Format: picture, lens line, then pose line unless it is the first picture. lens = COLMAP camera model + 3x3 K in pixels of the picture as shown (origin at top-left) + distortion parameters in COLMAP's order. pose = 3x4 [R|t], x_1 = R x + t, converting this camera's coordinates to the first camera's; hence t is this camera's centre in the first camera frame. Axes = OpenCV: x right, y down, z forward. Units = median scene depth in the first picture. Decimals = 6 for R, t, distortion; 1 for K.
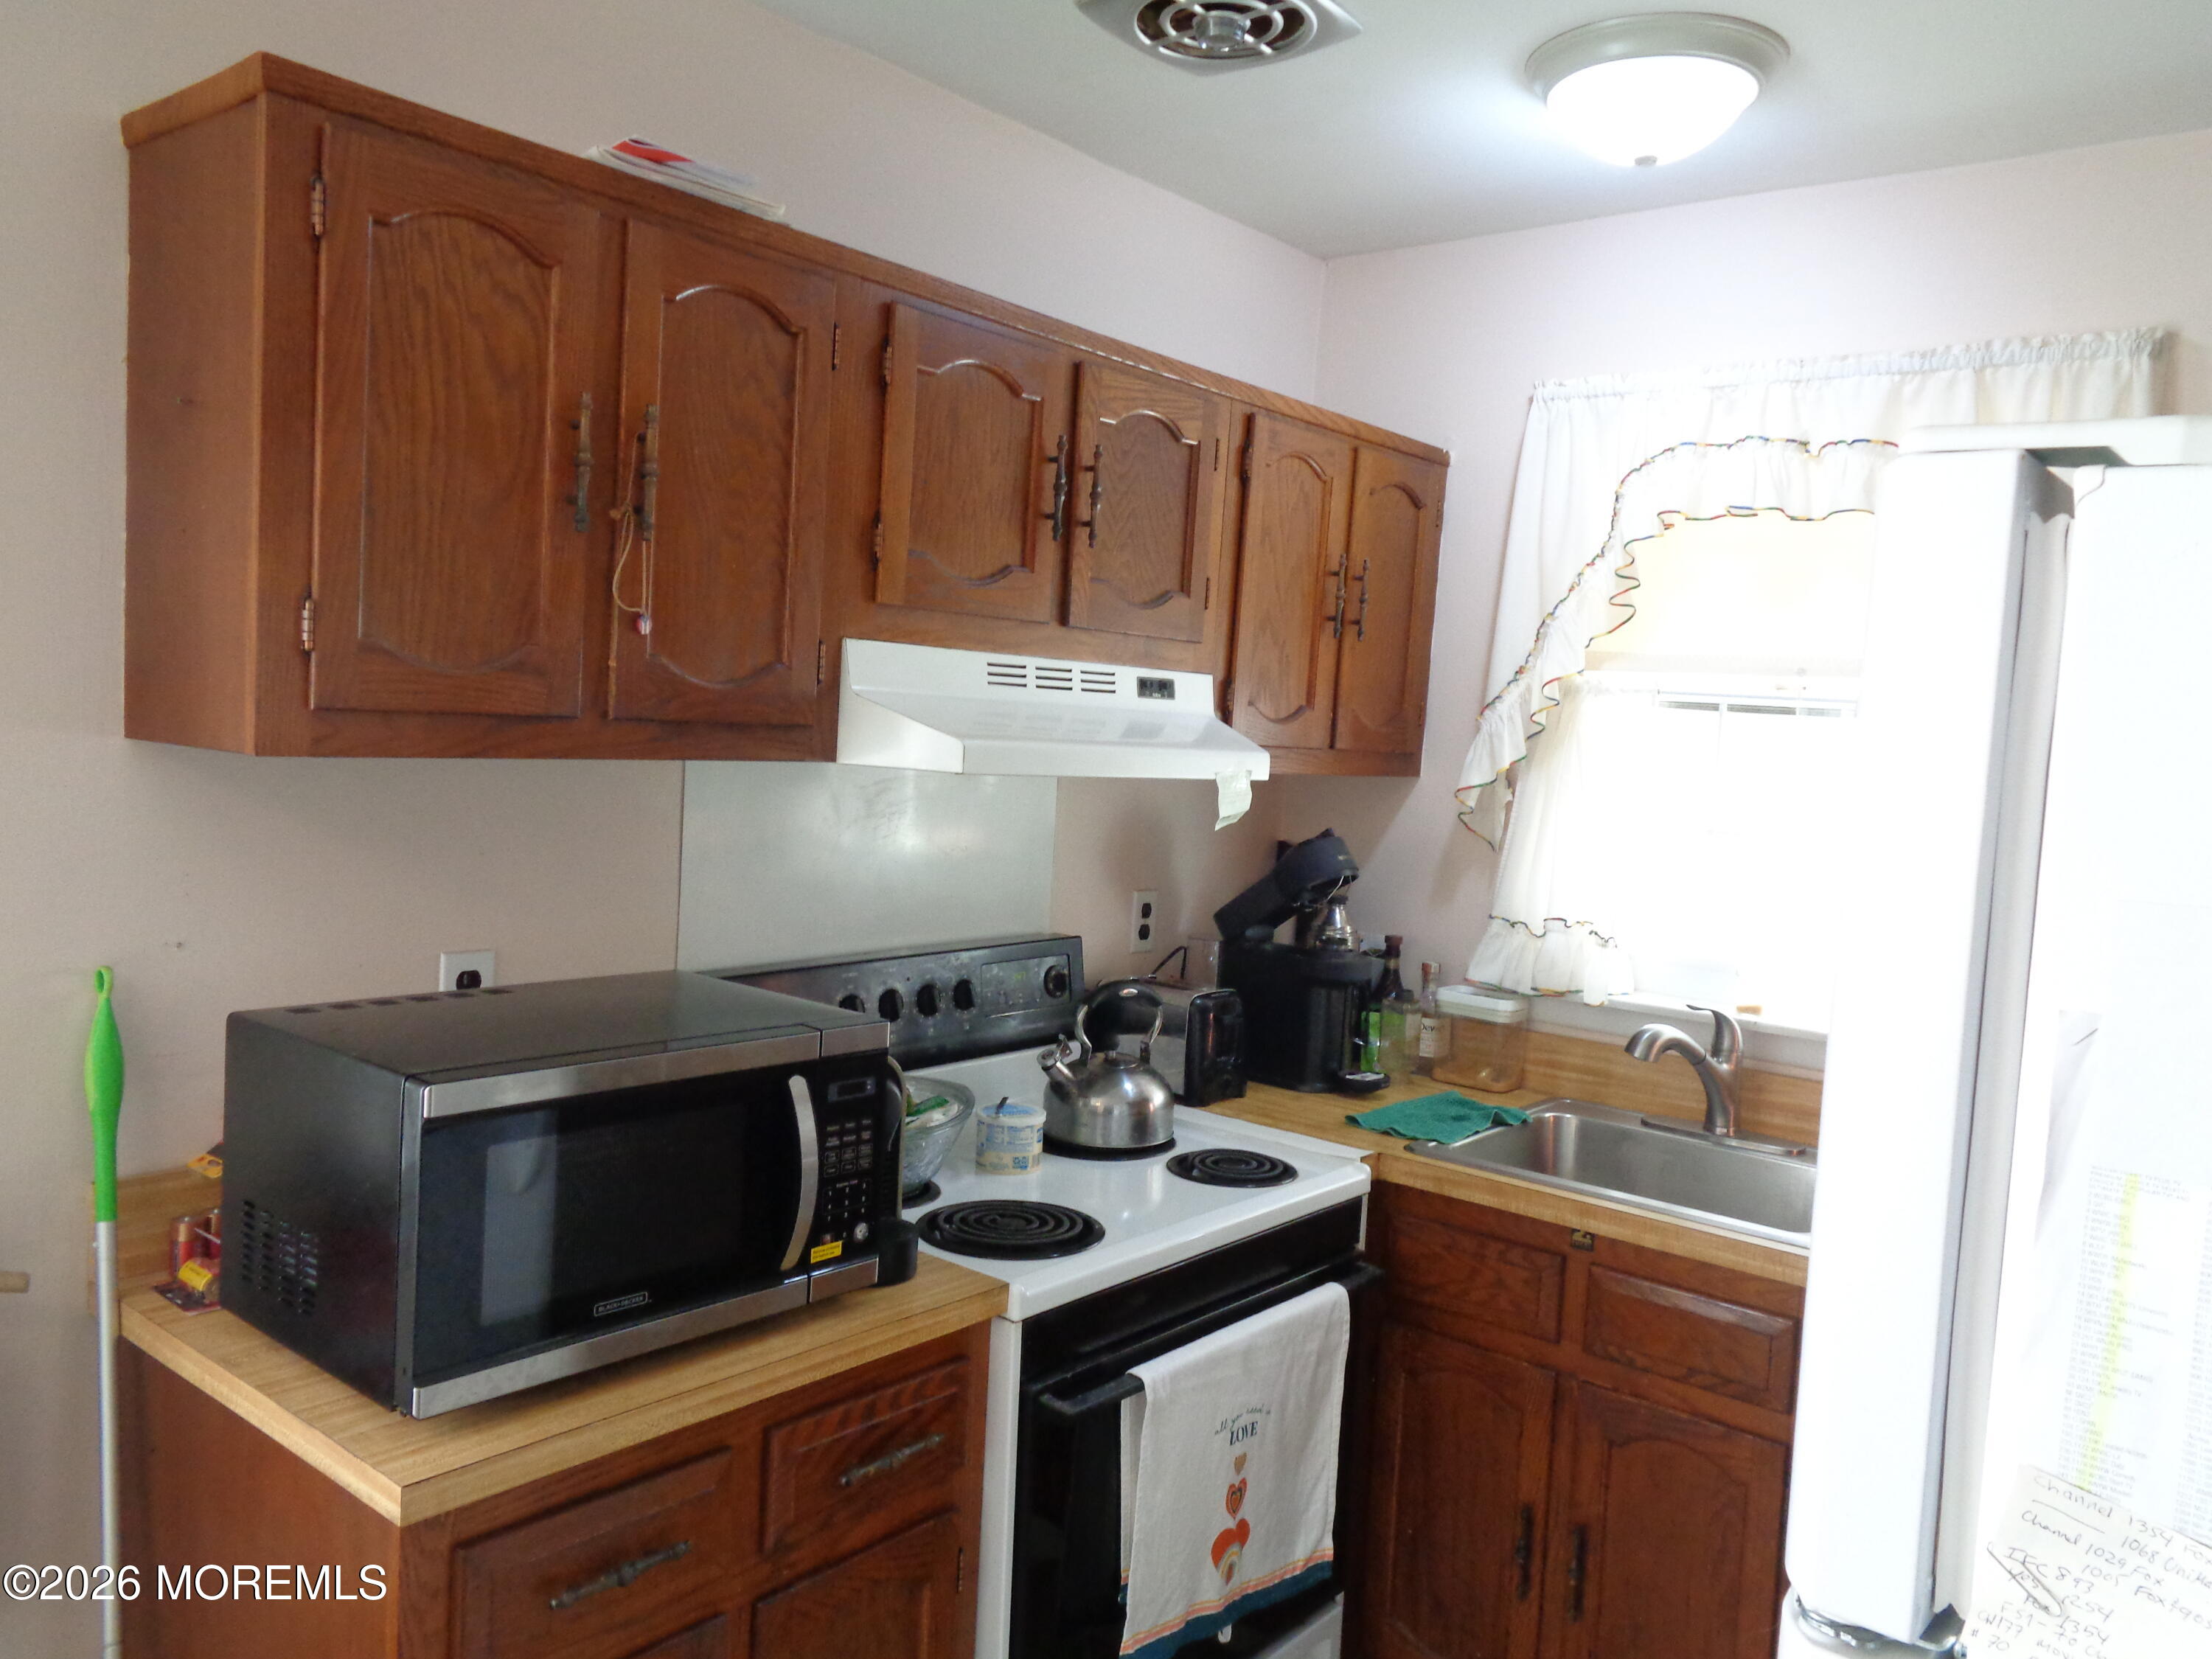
lens RADIAL K [[1655.4, 0, 1110.6], [0, 1655.4, 816.1], [0, 0, 1]] dist [-0.001694, 0.014407]
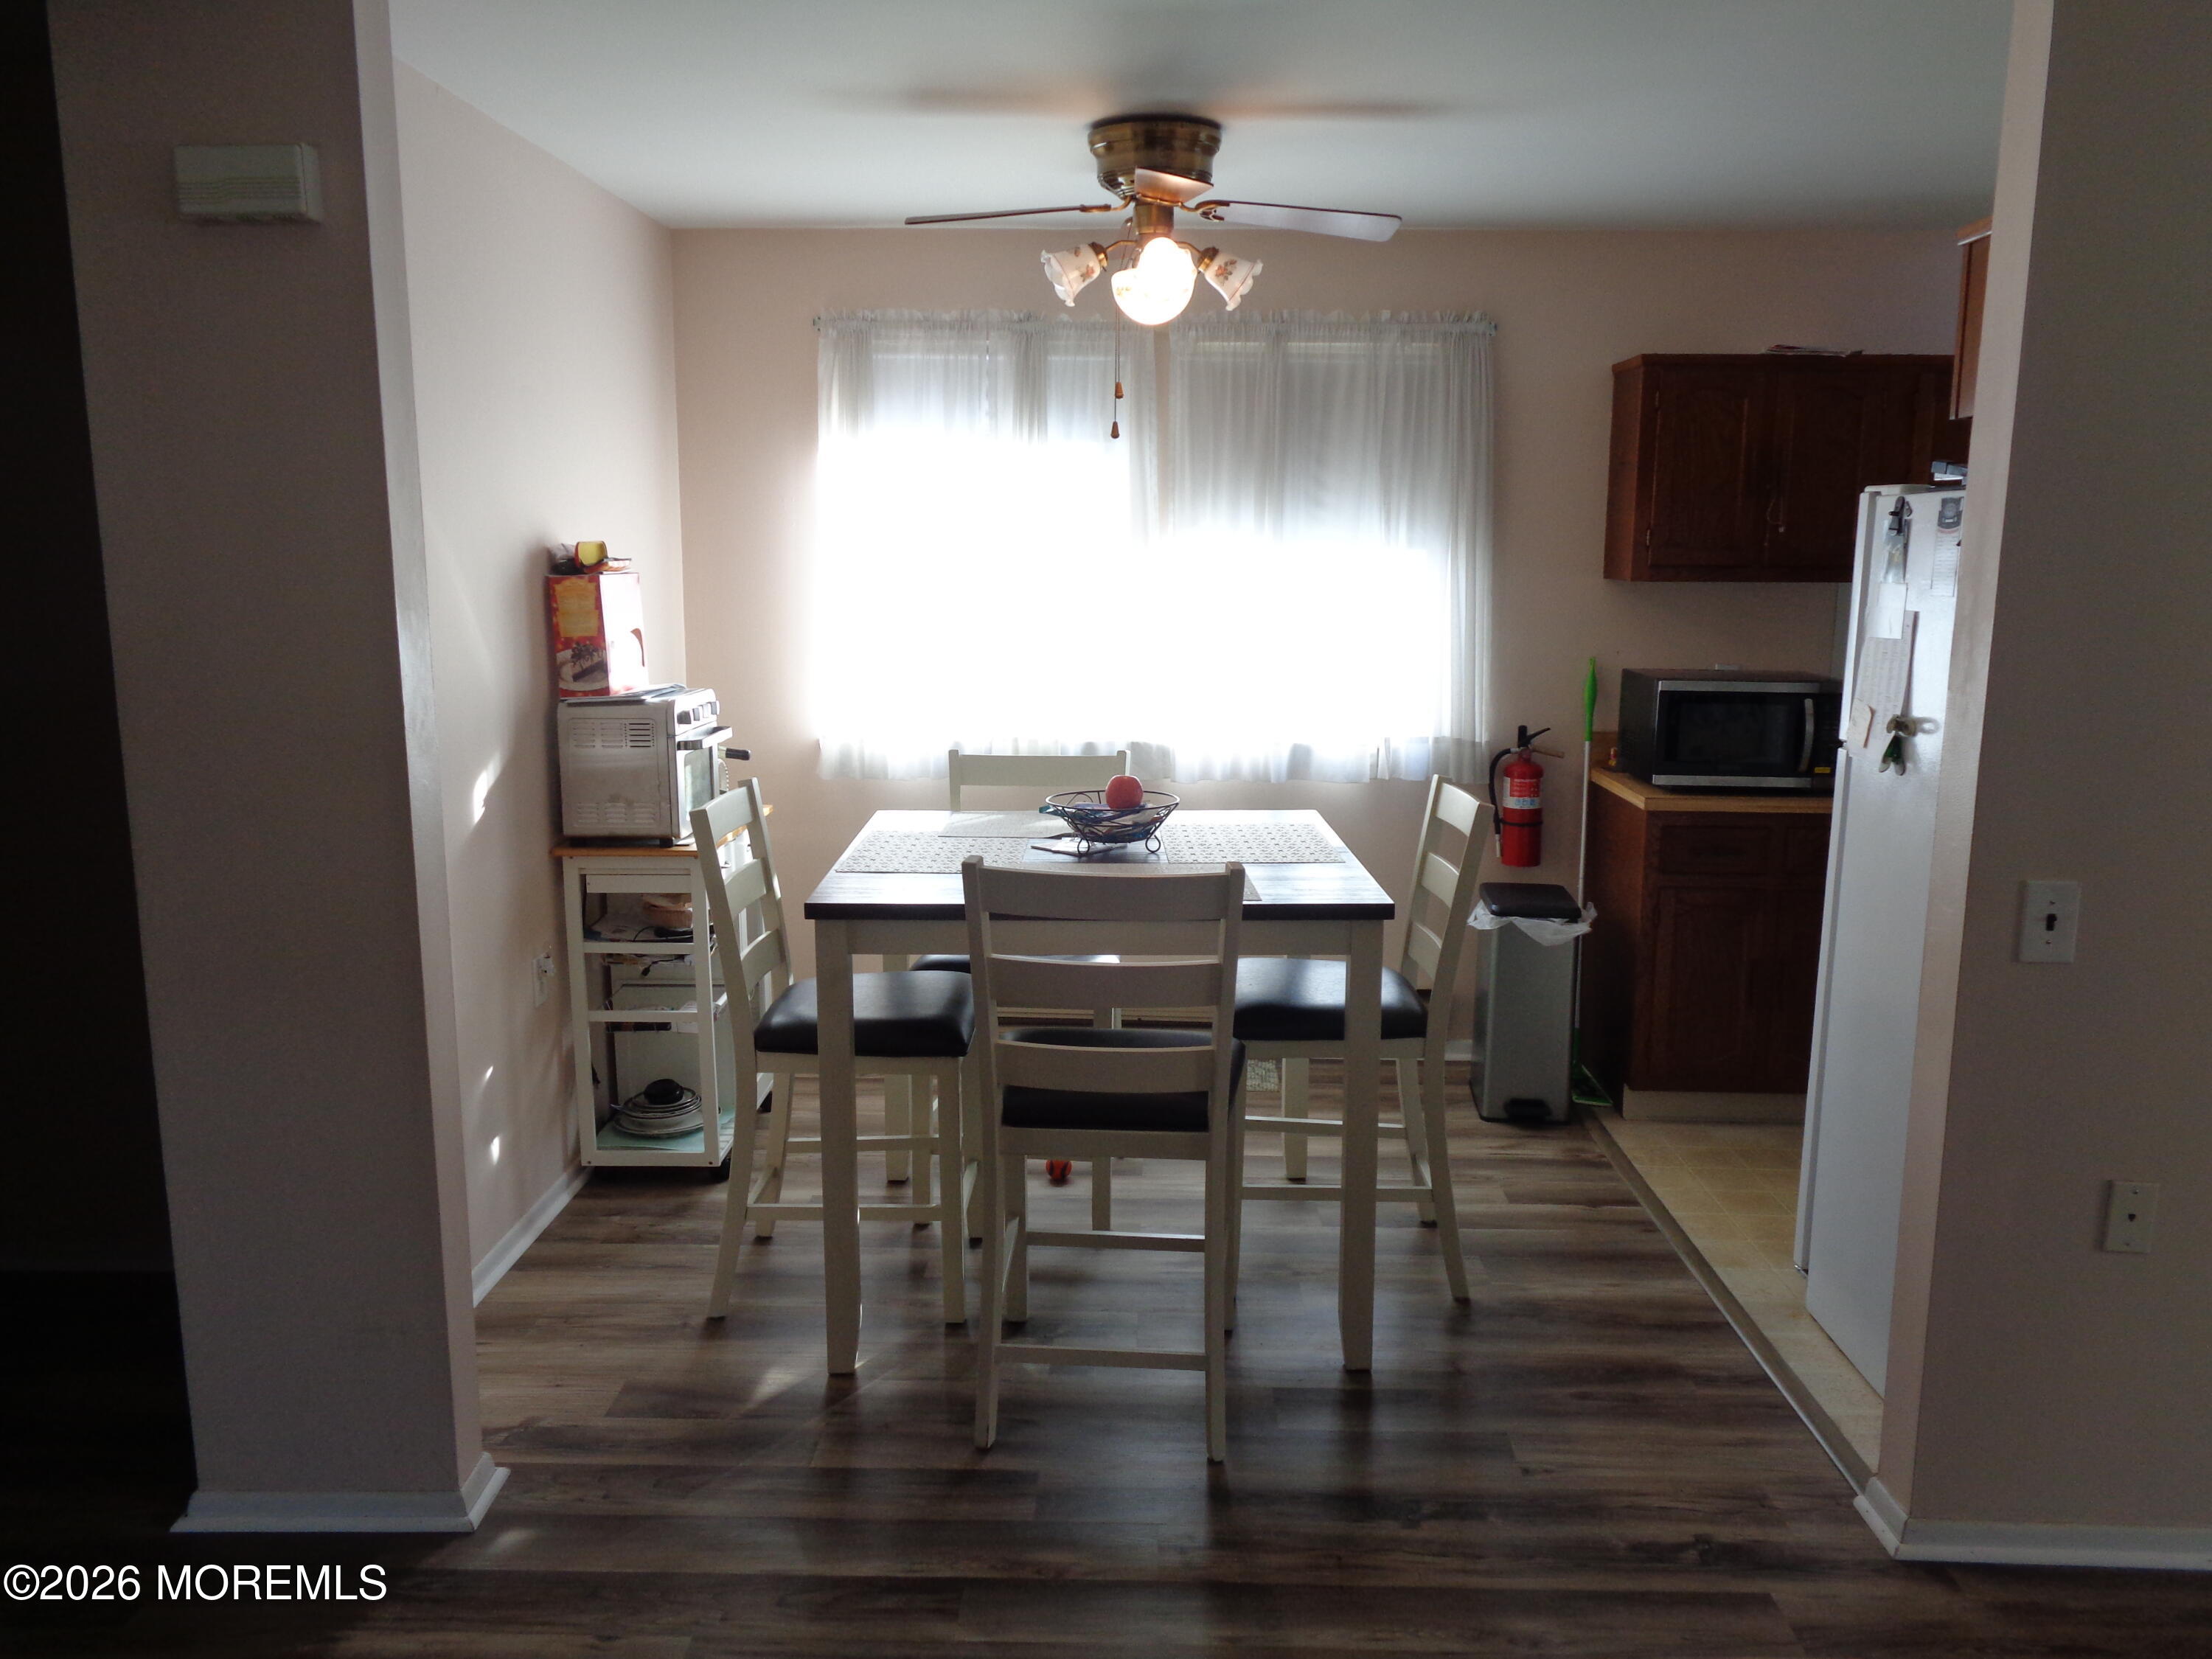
lens RADIAL K [[1655.4, 0, 1112.1], [0, 1655.4, 831.0], [0, 0, 1]] dist [-0.001694, 0.014407]
pose [[0.605453, 0.077100, -0.792138, 1.257828], [-0.027983, 0.996743, 0.075627, 0.201180], [0.795389, -0.023622, 0.605639, -1.503598]]
